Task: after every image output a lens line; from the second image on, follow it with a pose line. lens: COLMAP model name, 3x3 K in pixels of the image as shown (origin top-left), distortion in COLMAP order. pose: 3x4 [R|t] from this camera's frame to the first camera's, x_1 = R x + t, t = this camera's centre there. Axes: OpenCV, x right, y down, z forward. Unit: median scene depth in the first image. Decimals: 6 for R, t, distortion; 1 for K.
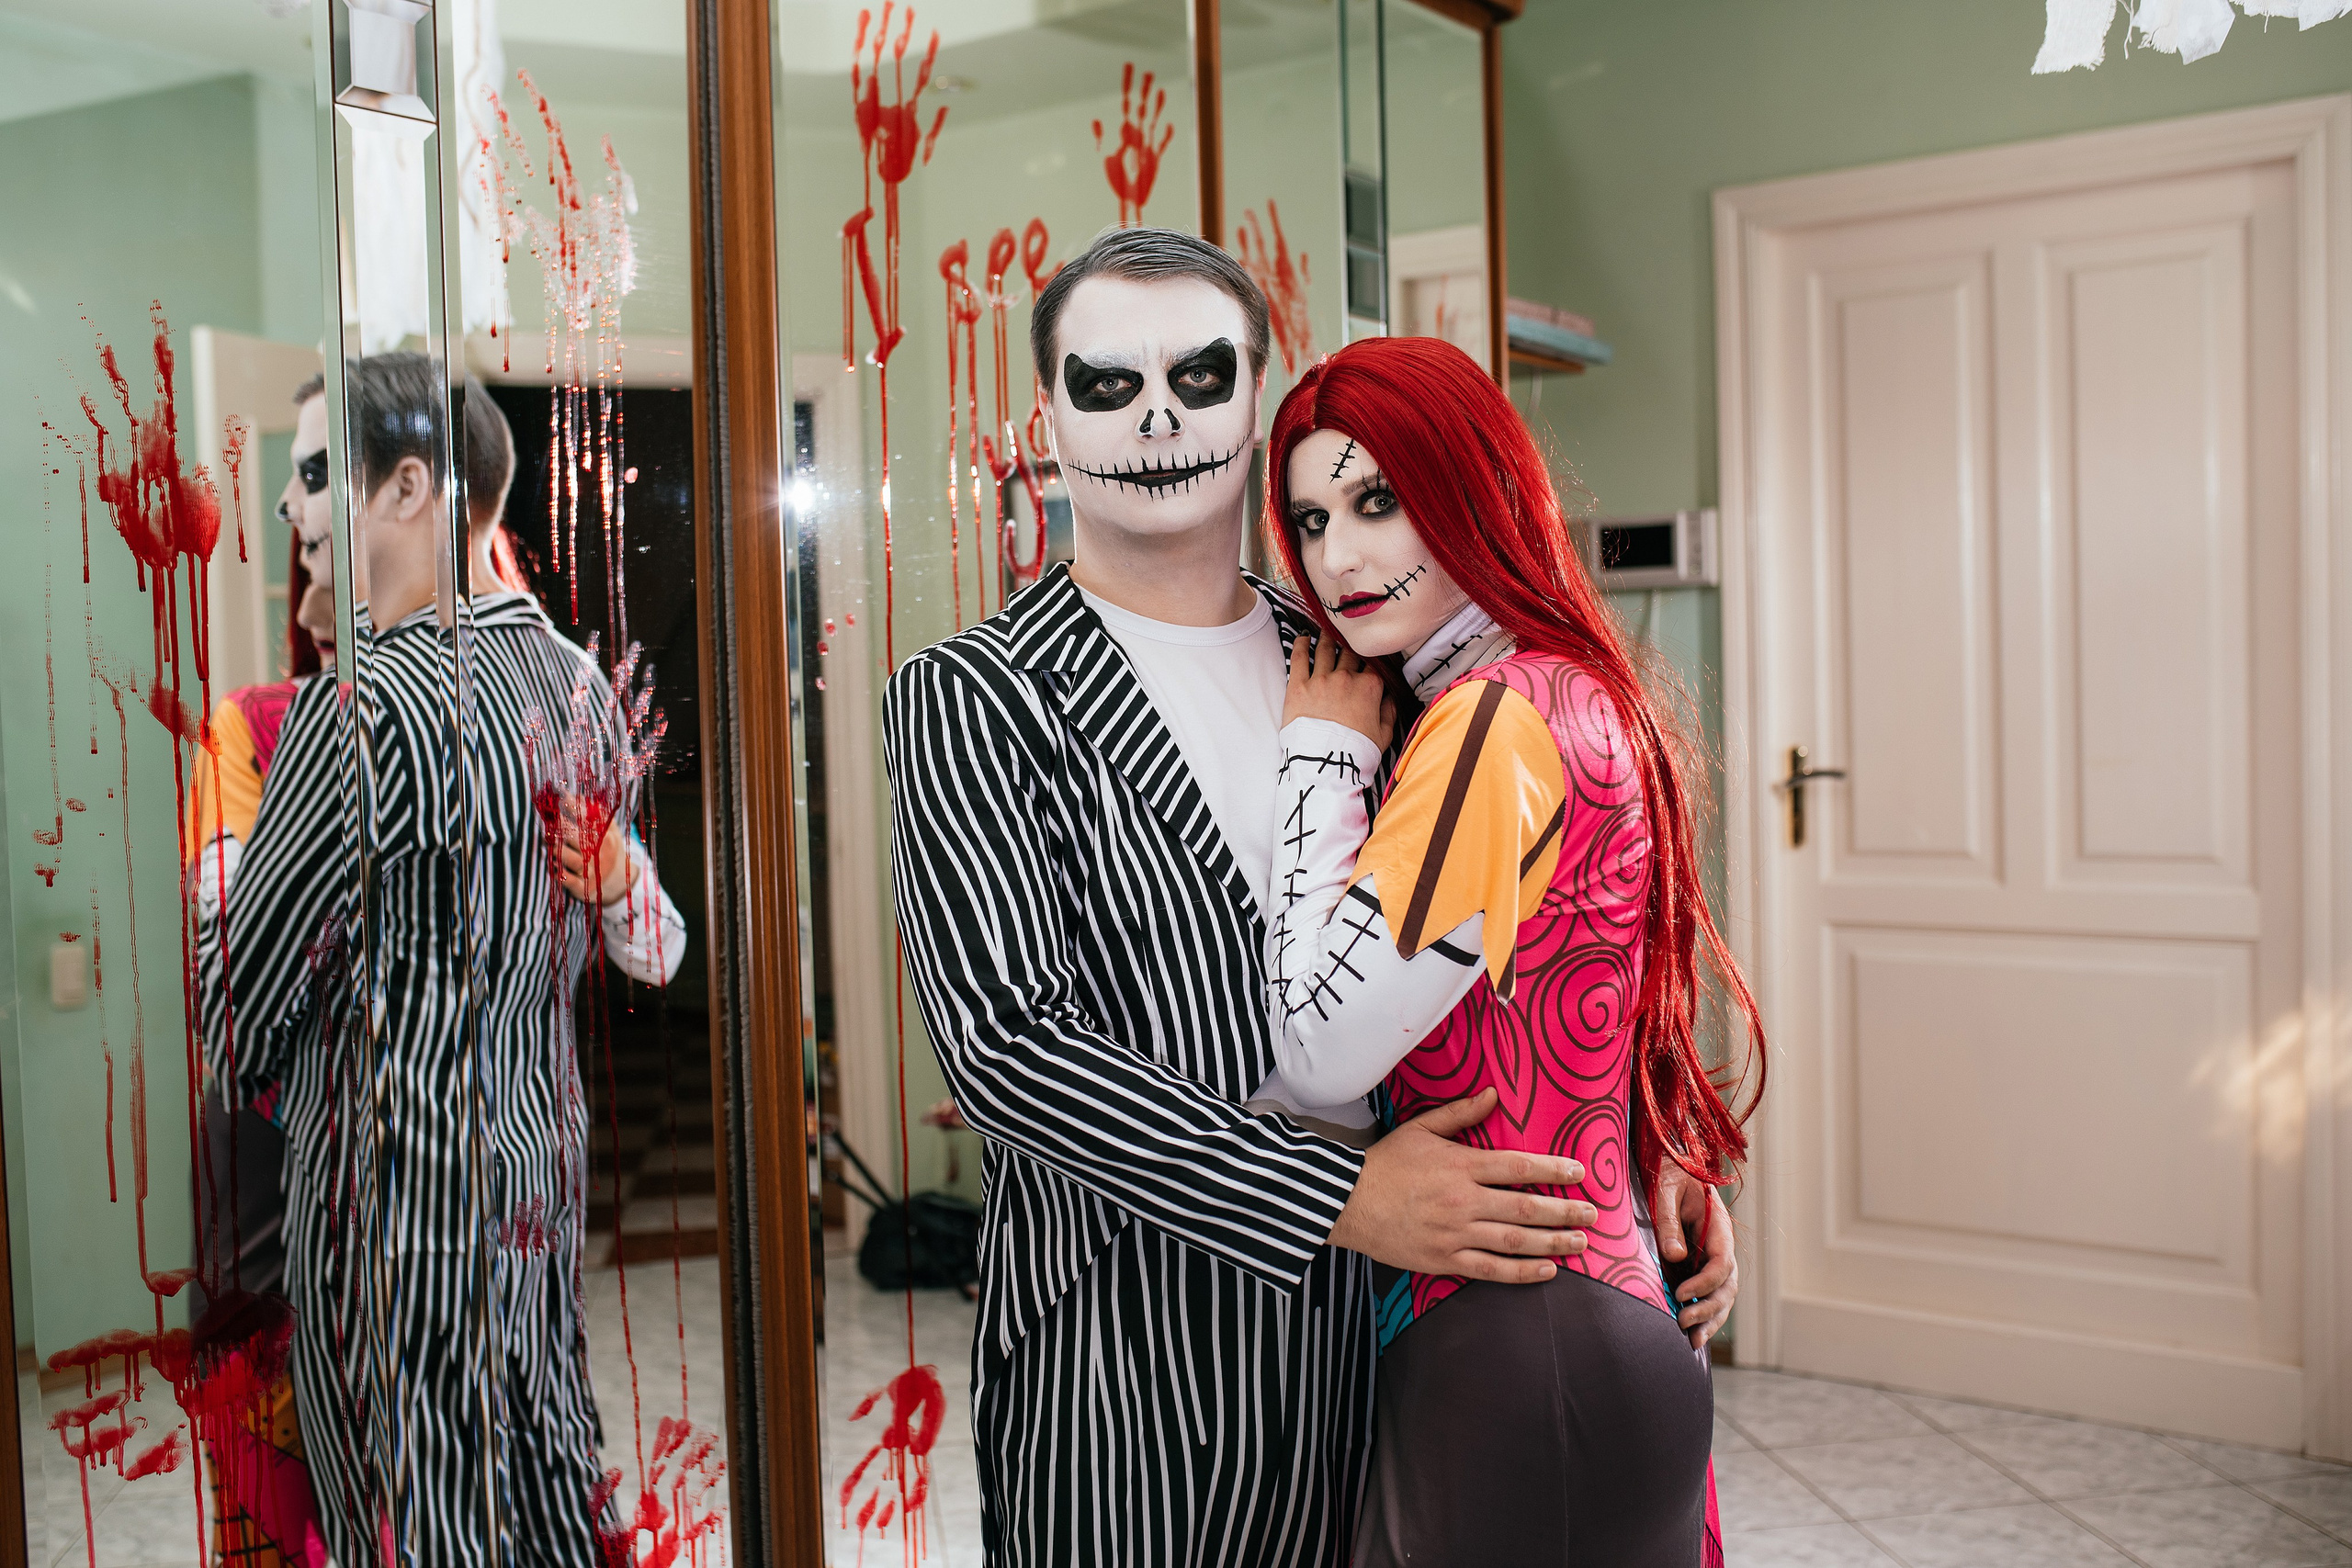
lens RADIAL K [[2247.2, 0, 1183.4], [0, 2247.2, 767.6], [0, 0, 1]] dist [-0.060632, 0.080720]
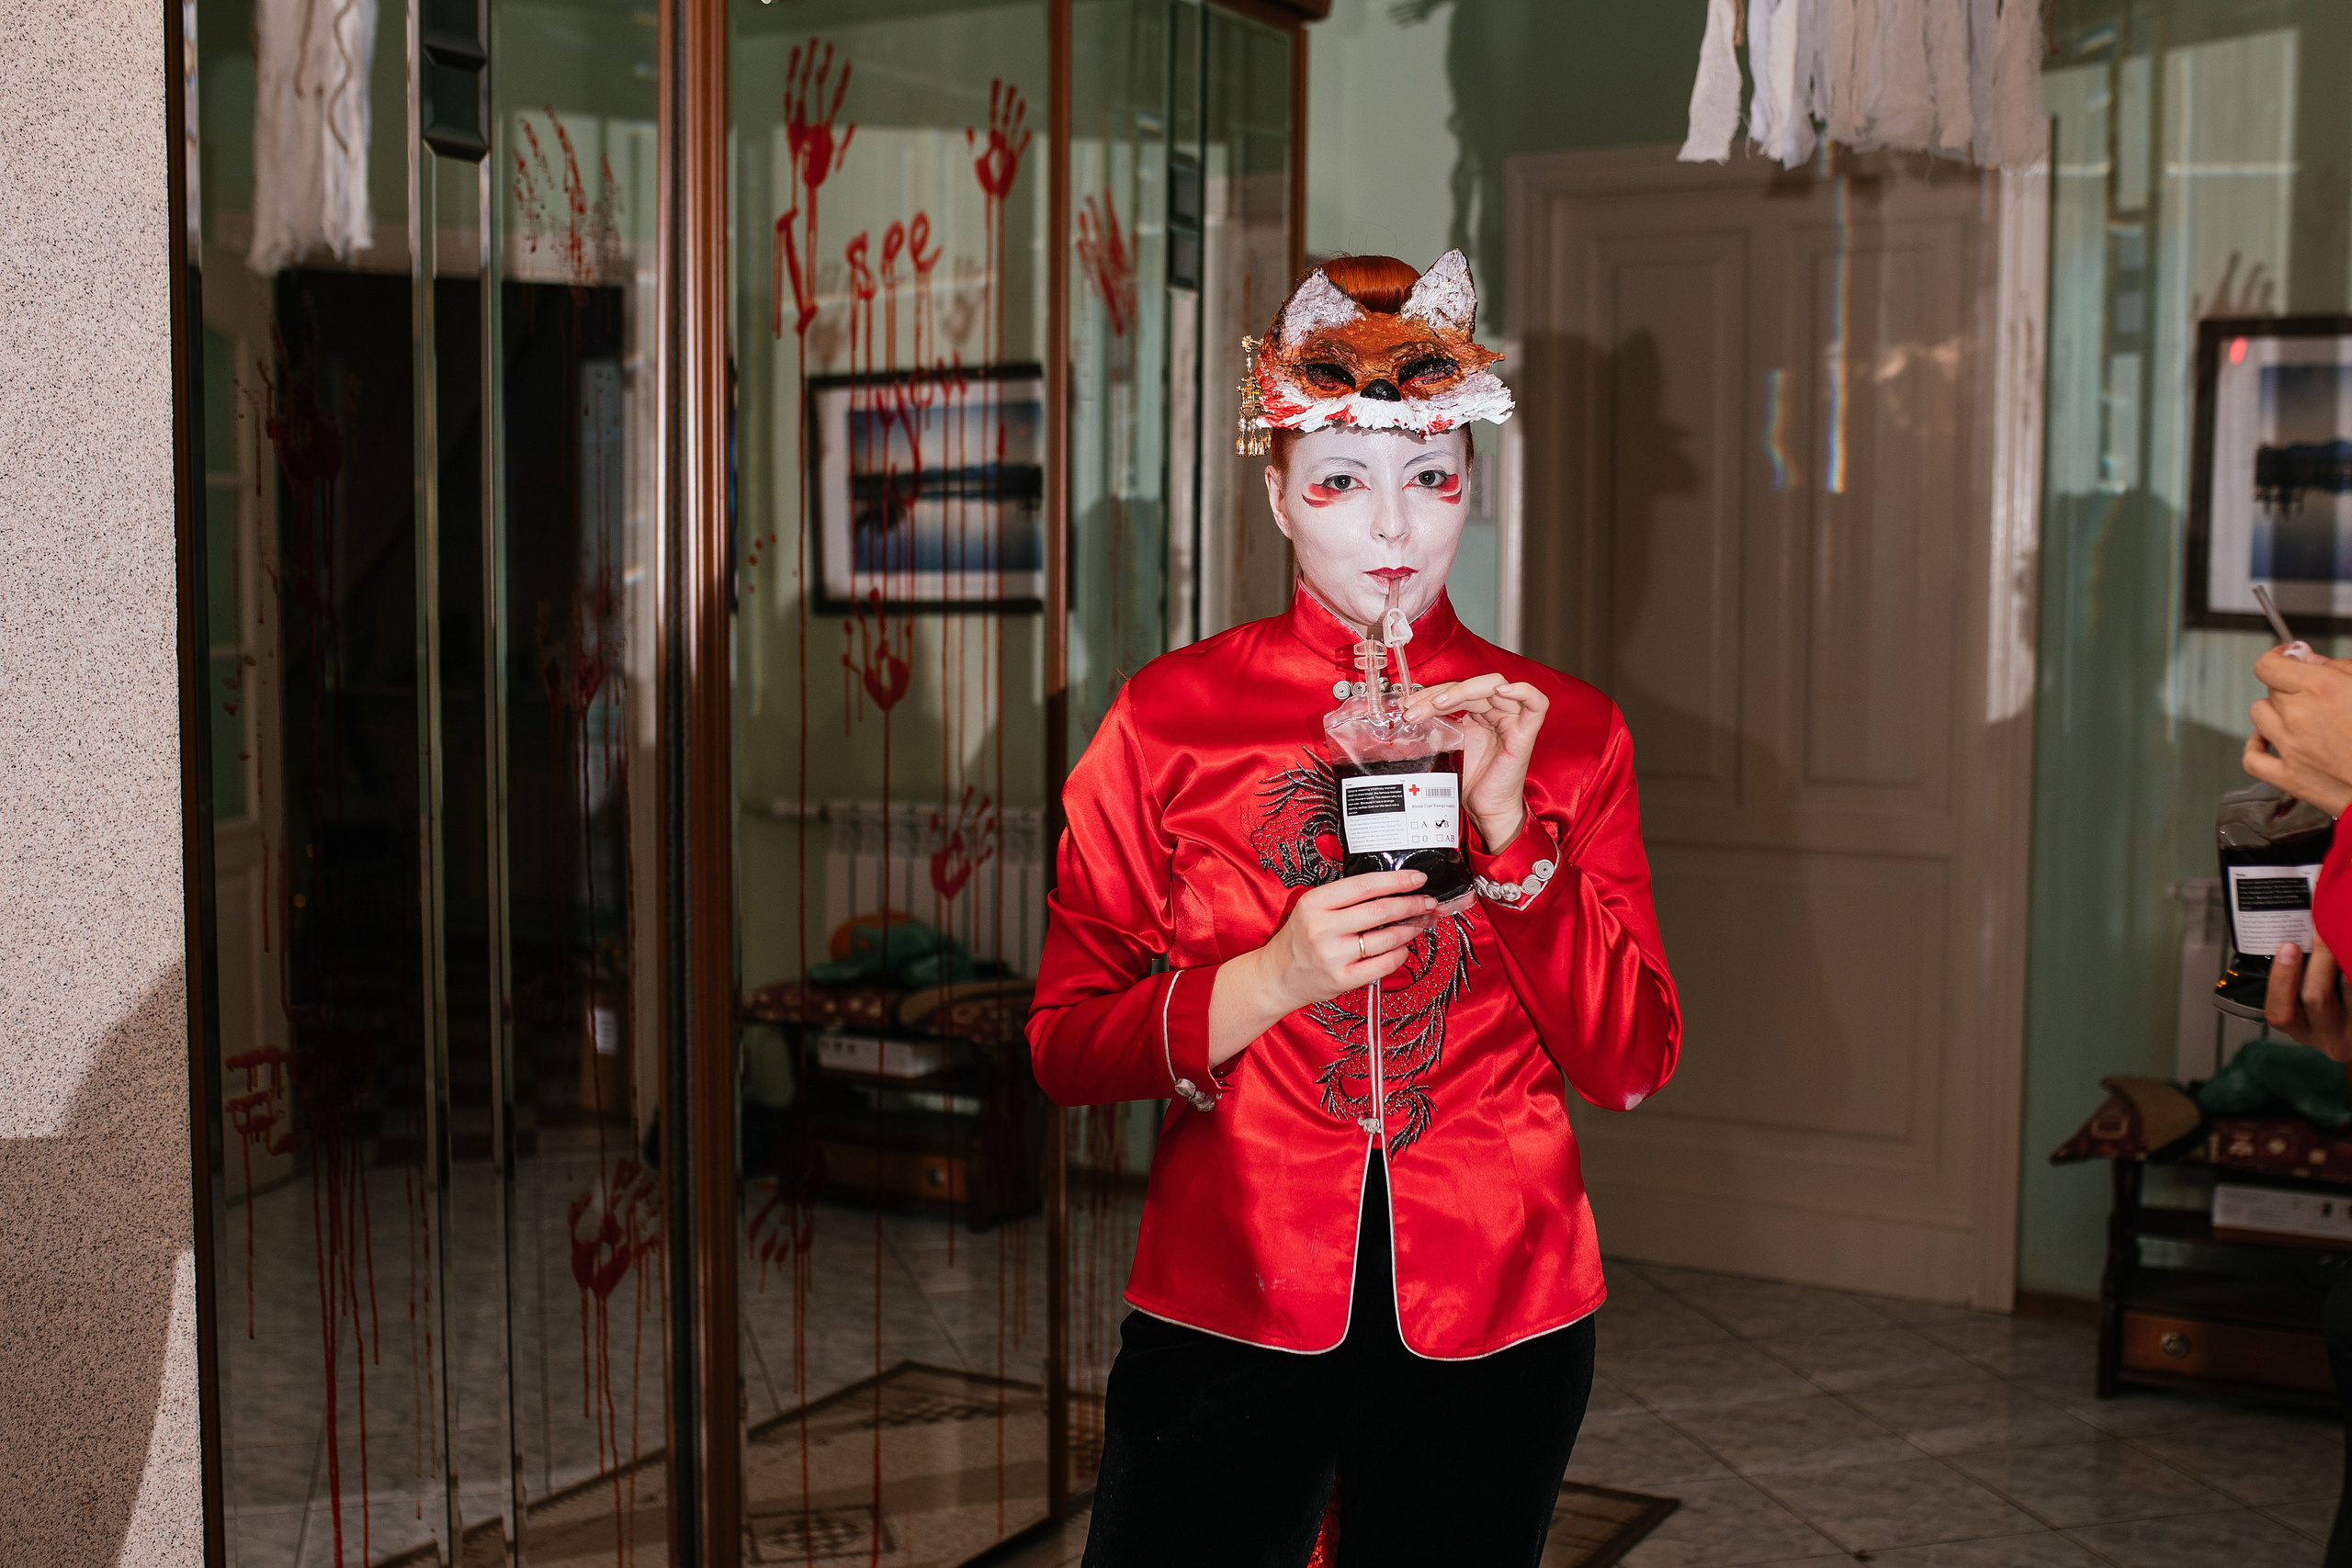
lens RADIAL K [[2247.2, 0, 1183.4], [0, 2247.2, 767.6], [0, 0, 1]] dist [-0.060632, 0.080720]
pose [[0.995448, 0.026038, 0.091679, -0.030035], [-0.029329, 0.998966, 0.034735, 0.011182], [-0.090680, -0.037266, 0.995183, -0.259655]]
